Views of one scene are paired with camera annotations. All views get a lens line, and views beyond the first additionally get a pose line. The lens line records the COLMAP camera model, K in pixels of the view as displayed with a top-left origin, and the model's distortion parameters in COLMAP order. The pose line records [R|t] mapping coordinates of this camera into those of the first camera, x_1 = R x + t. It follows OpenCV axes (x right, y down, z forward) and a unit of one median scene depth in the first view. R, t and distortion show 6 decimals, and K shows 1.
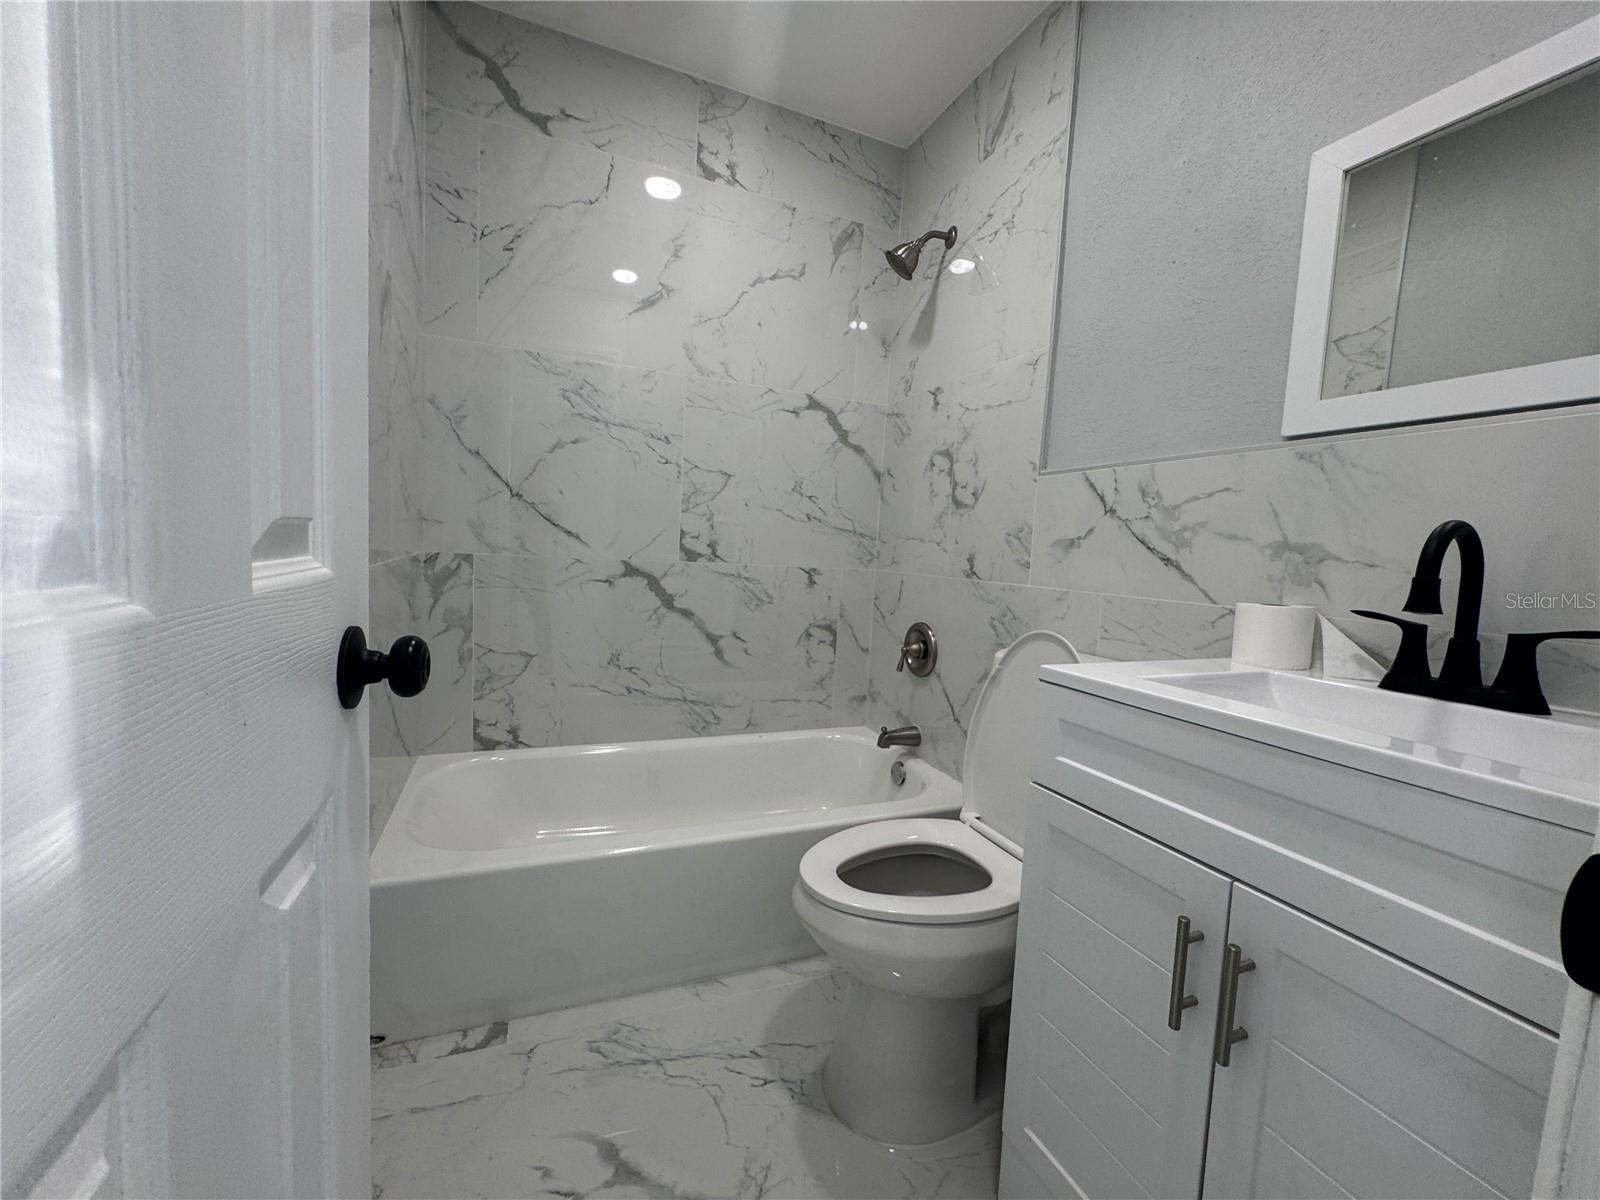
lens RADIAL K [[641.0, 0, 801.3], [0, 641.0, 601.8], [0, 0, 1]] dist [-0.001373, 0.000048]
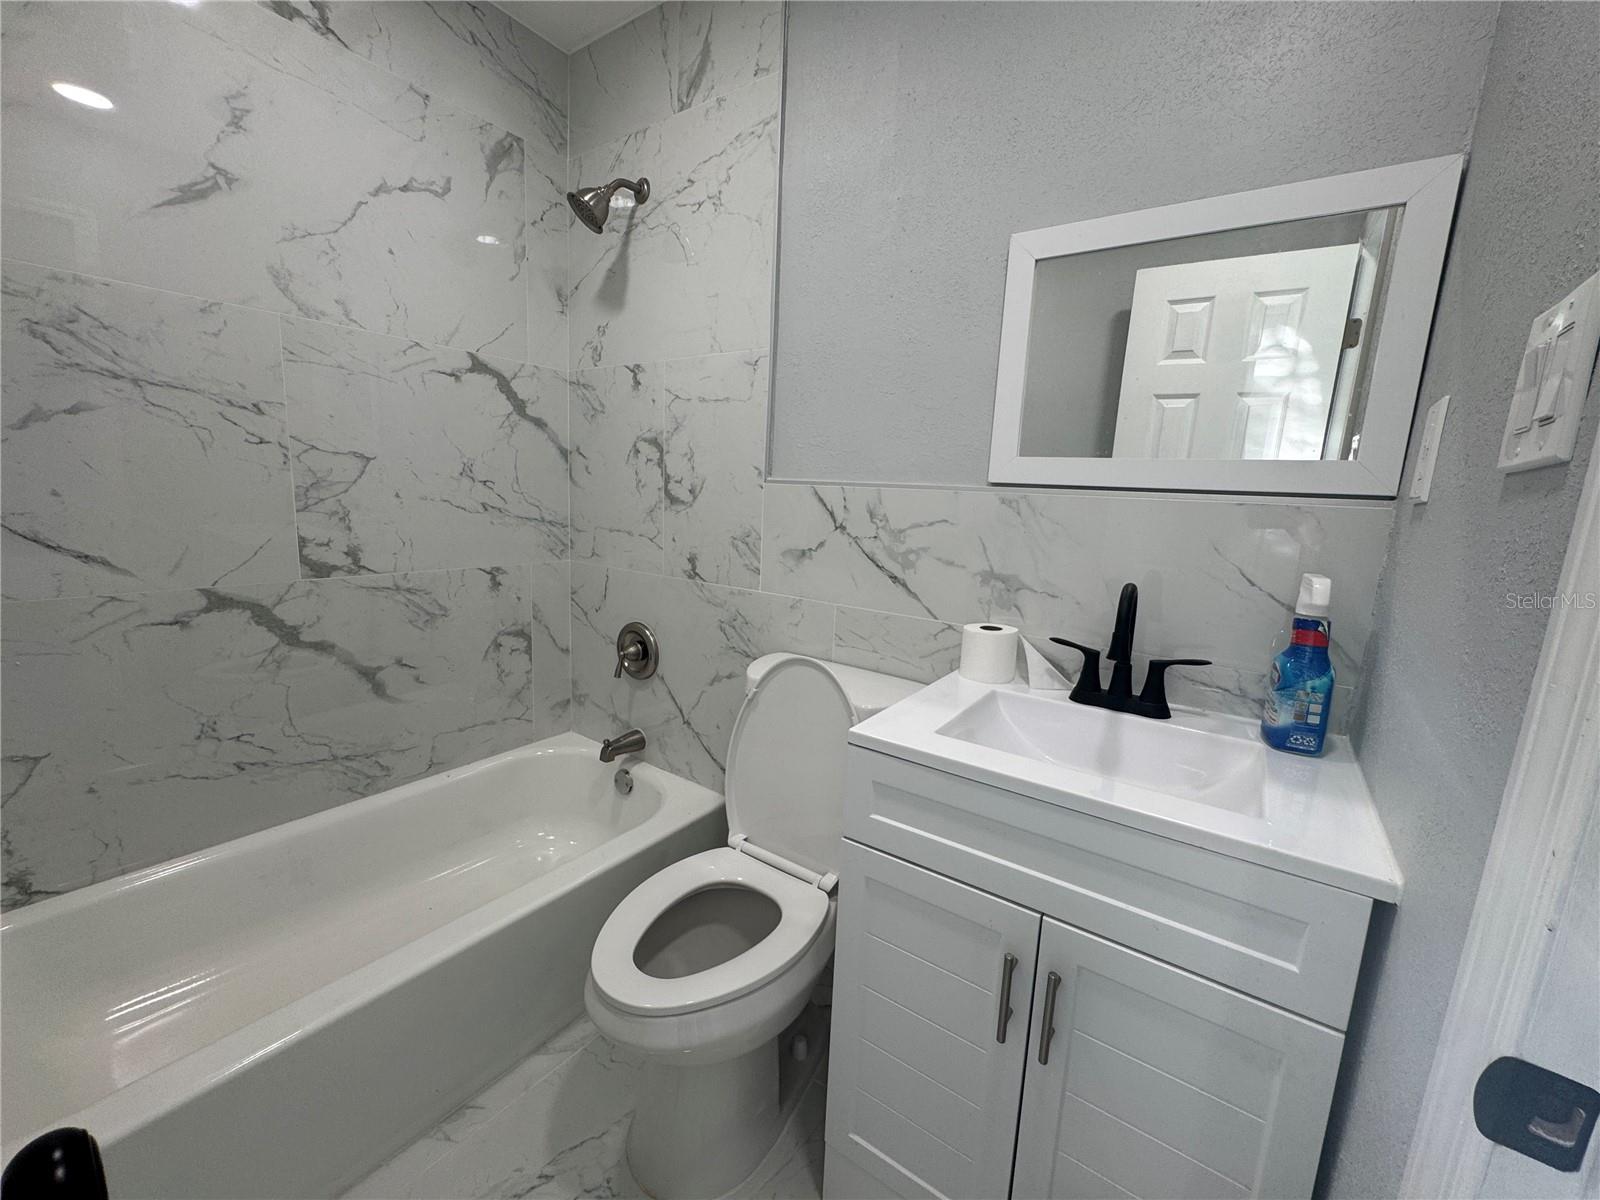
lens RADIAL K [[641.0, 0, 801.3], [0, 641.0, 601.8], [0, 0, 1]] dist [-0.001373, 0.000048]
pose [[0.847606, -0.105381, 0.520057, -0.095753], [0.043754, 0.990624, 0.129422, -0.112907], [-0.528820, -0.086945, 0.844269, 0.092471]]
